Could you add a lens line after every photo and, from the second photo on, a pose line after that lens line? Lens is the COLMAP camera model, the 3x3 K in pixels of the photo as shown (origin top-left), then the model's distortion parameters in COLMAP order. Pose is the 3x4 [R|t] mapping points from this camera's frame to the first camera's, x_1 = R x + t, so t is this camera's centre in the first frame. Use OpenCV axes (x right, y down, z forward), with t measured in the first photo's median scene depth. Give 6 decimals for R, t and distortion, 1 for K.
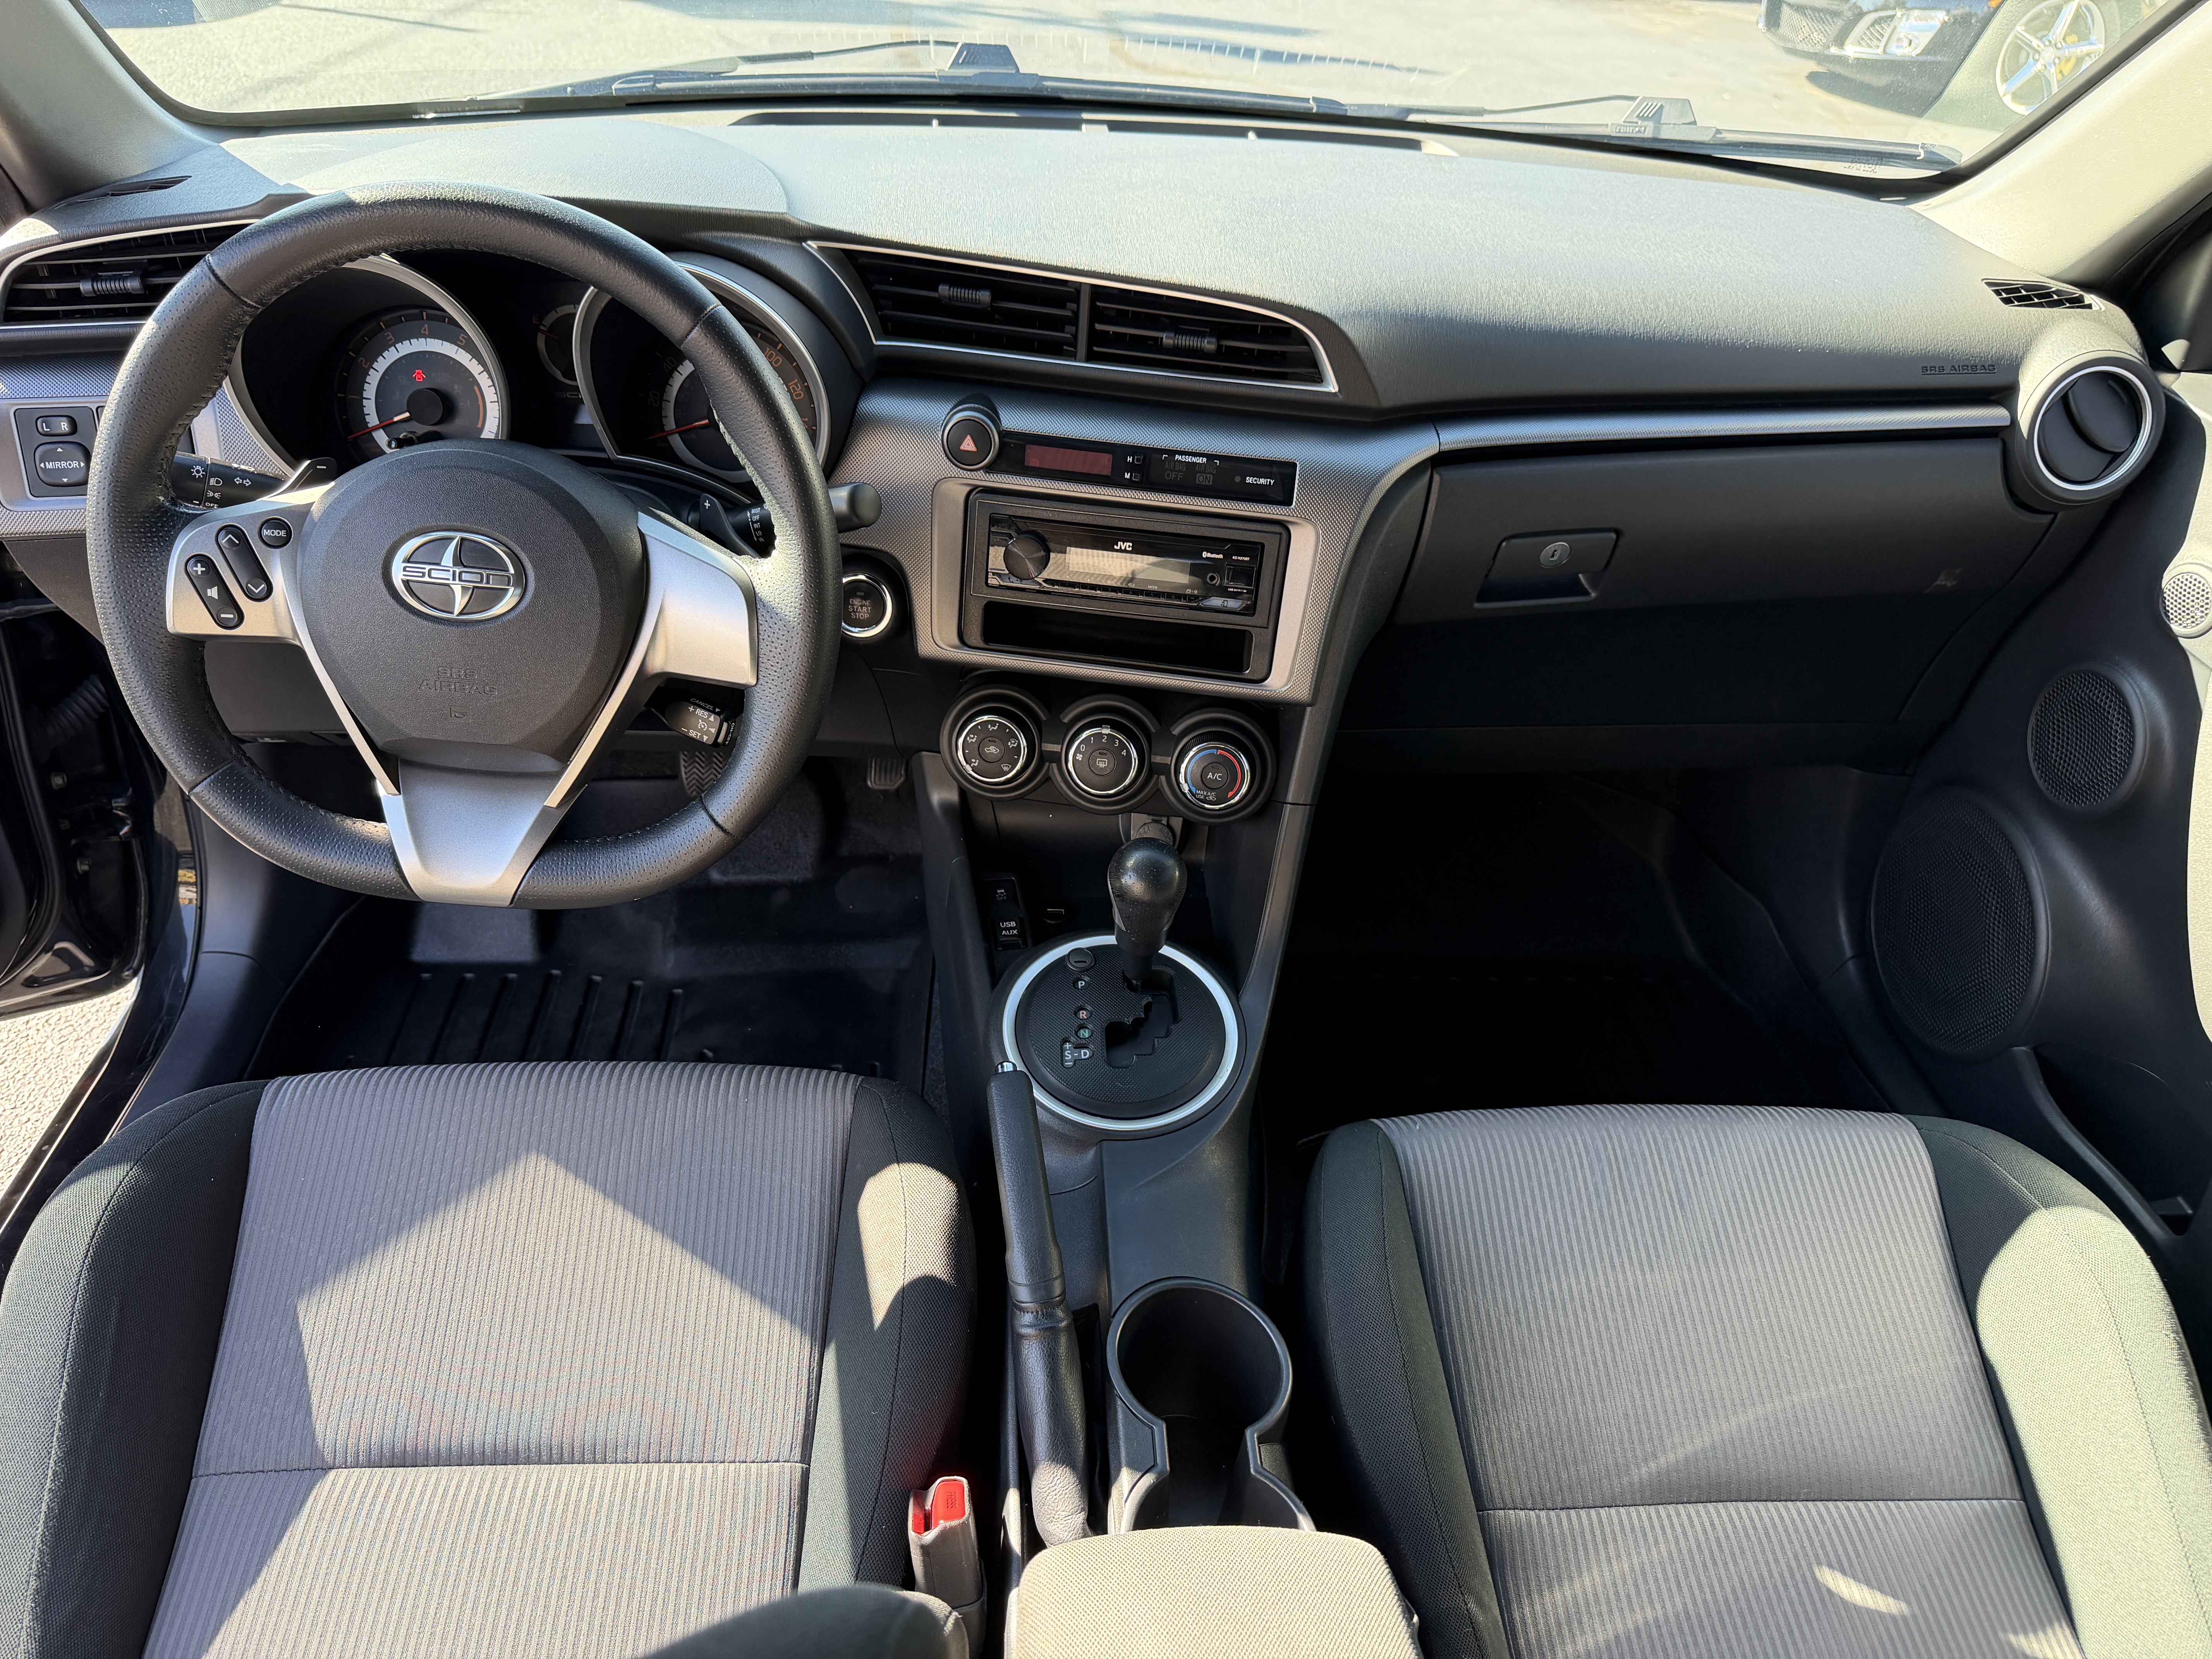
lens RADIAL K [[1563.2, 0, 1117.8], [0, 1563.2, 834.2], [0, 0, 1]] dist [0.017822, -0.024210]
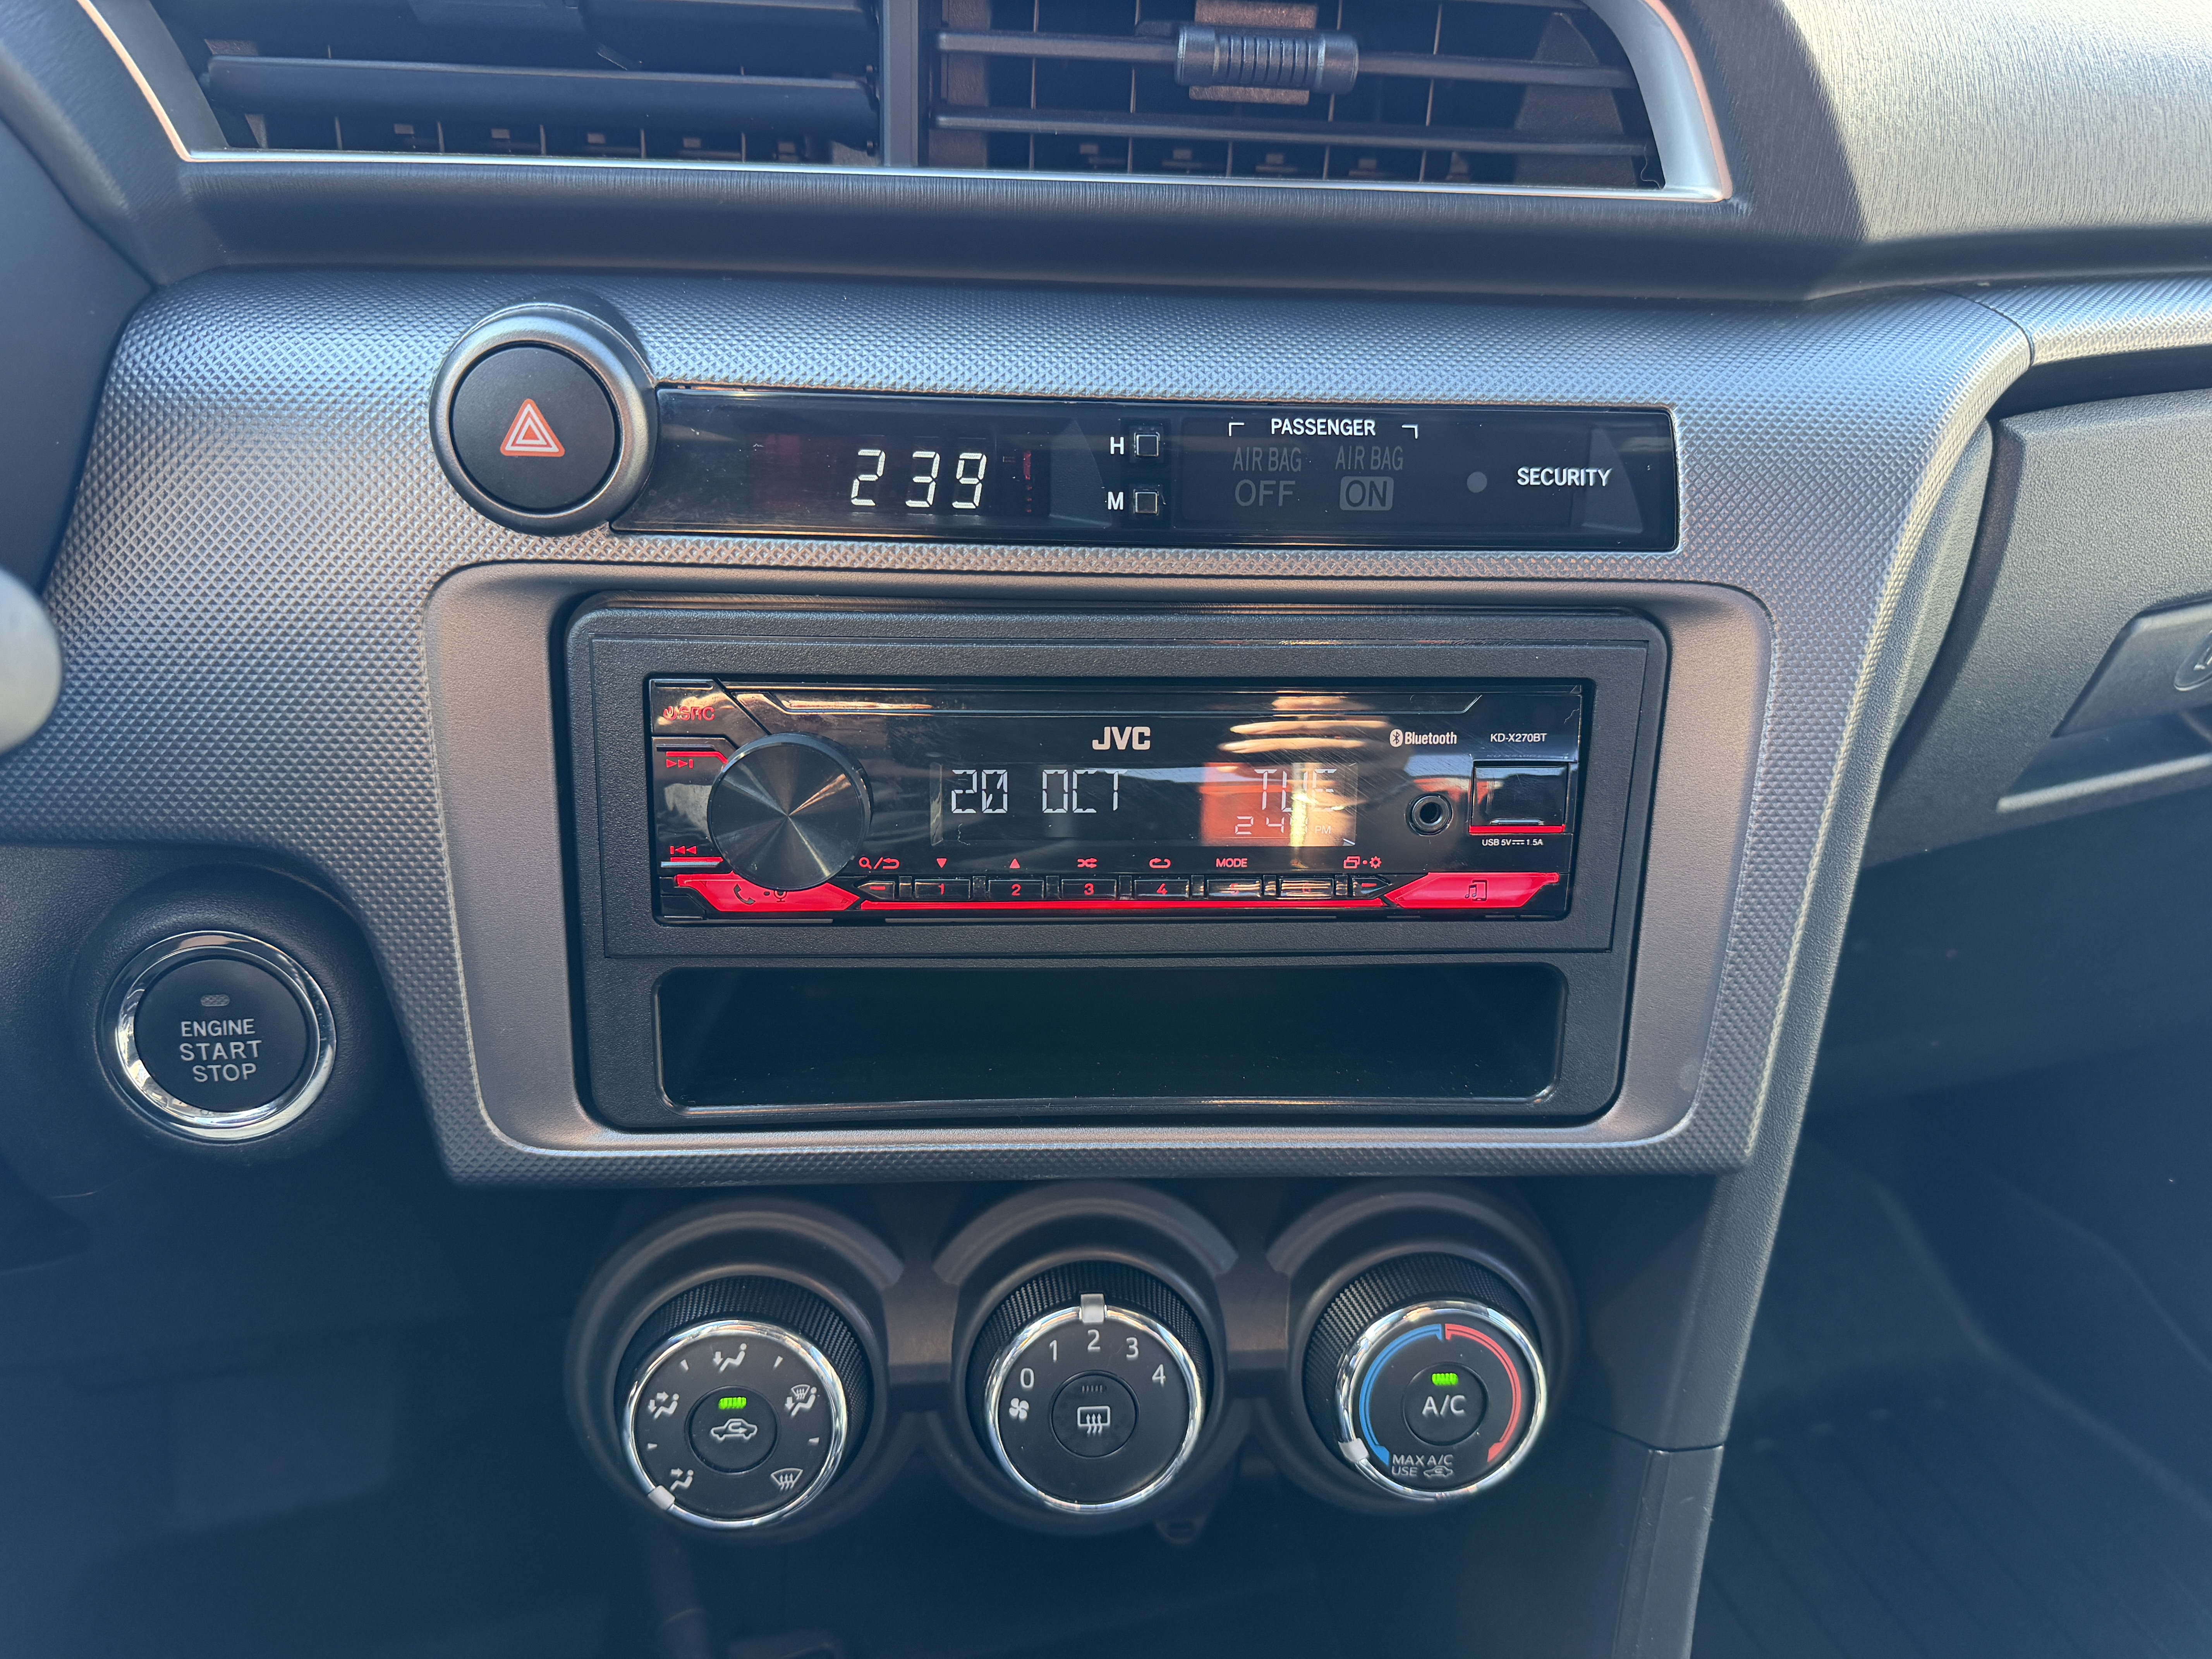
lens RADIAL K [[1563.2, 0, 1128.3], [0, 1563.2, 824.8], [0, 0, 1]] dist [0.017822, -0.024210]
pose [[0.978251, -0.113918, 0.173343, -0.047748], [0.138070, 0.981273, -0.134313, -0.128516], [-0.154796, 0.155325, 0.975660, 0.711332]]
